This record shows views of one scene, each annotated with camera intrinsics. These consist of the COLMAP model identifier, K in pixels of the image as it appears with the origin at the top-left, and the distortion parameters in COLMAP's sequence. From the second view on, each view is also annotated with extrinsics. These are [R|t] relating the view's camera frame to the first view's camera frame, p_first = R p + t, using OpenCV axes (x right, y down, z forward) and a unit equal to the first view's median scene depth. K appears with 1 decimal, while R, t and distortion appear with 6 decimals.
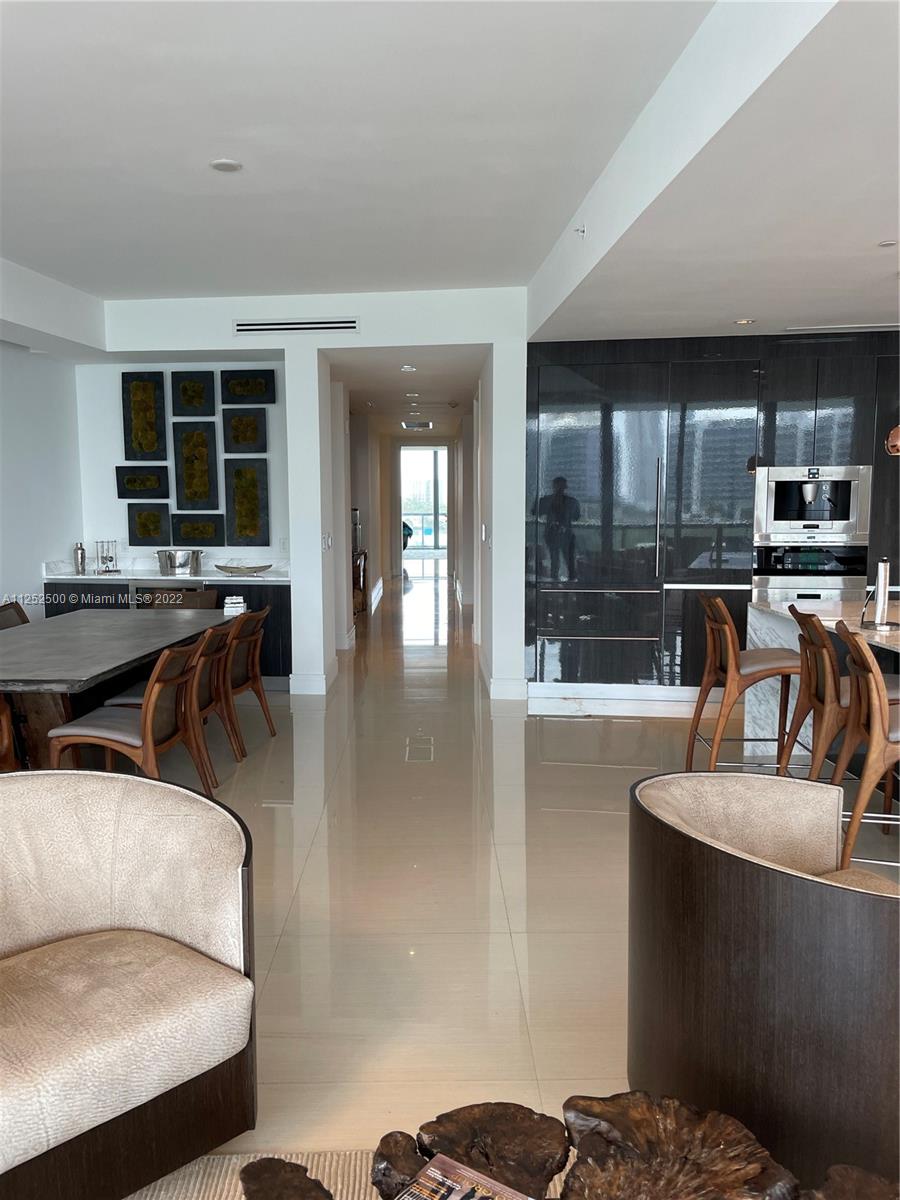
lens RADIAL K [[912.6, 0, 433.5], [0, 912.6, 592.2], [0, 0, 1]] dist [0.063339, -0.072247]
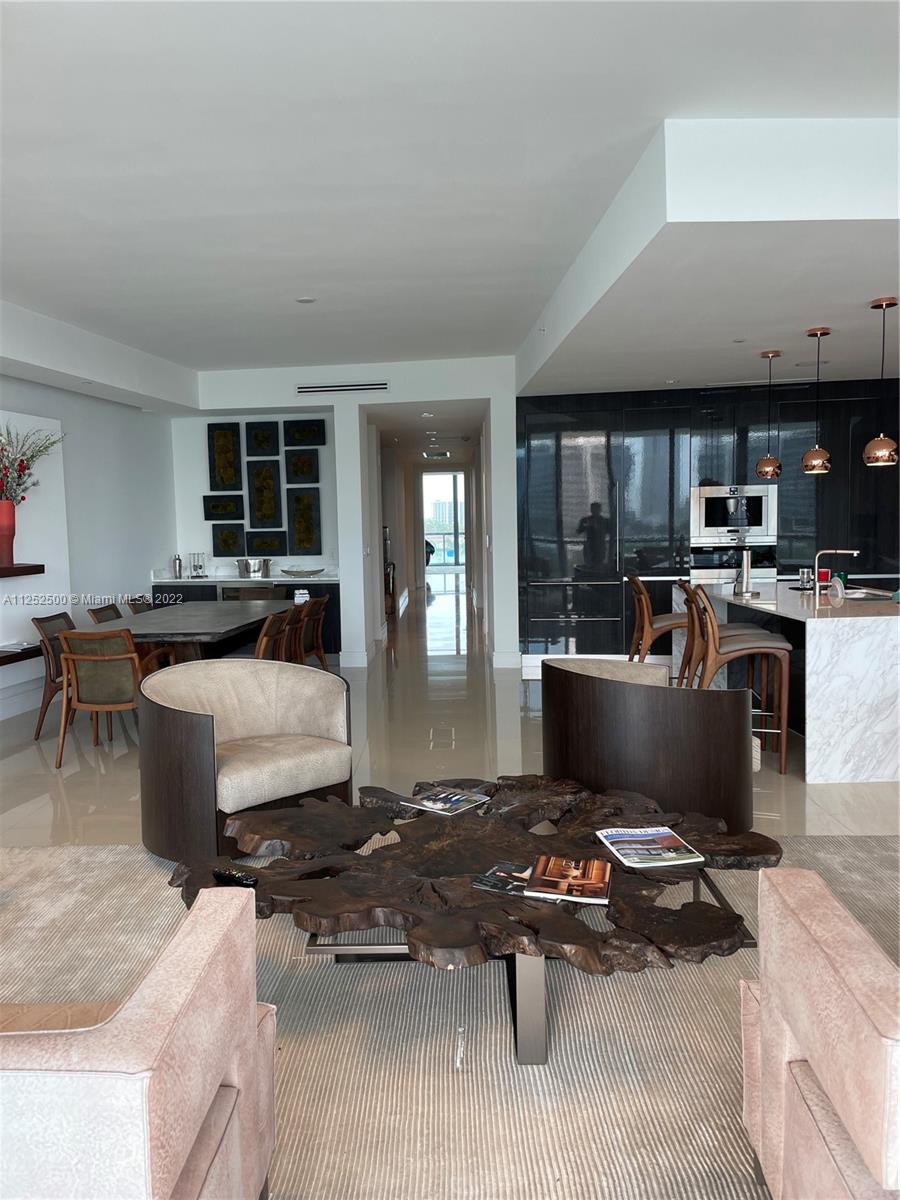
lens RADIAL K [[912.6, 0, 418.3], [0, 912.6, 592.4], [0, 0, 1]] dist [0.063339, -0.072247]
pose [[0.998992, -0.014790, -0.042374, 0.012610], [0.013796, 0.999625, -0.023666, 0.040714], [0.042708, 0.023057, 0.998822, -0.327691]]
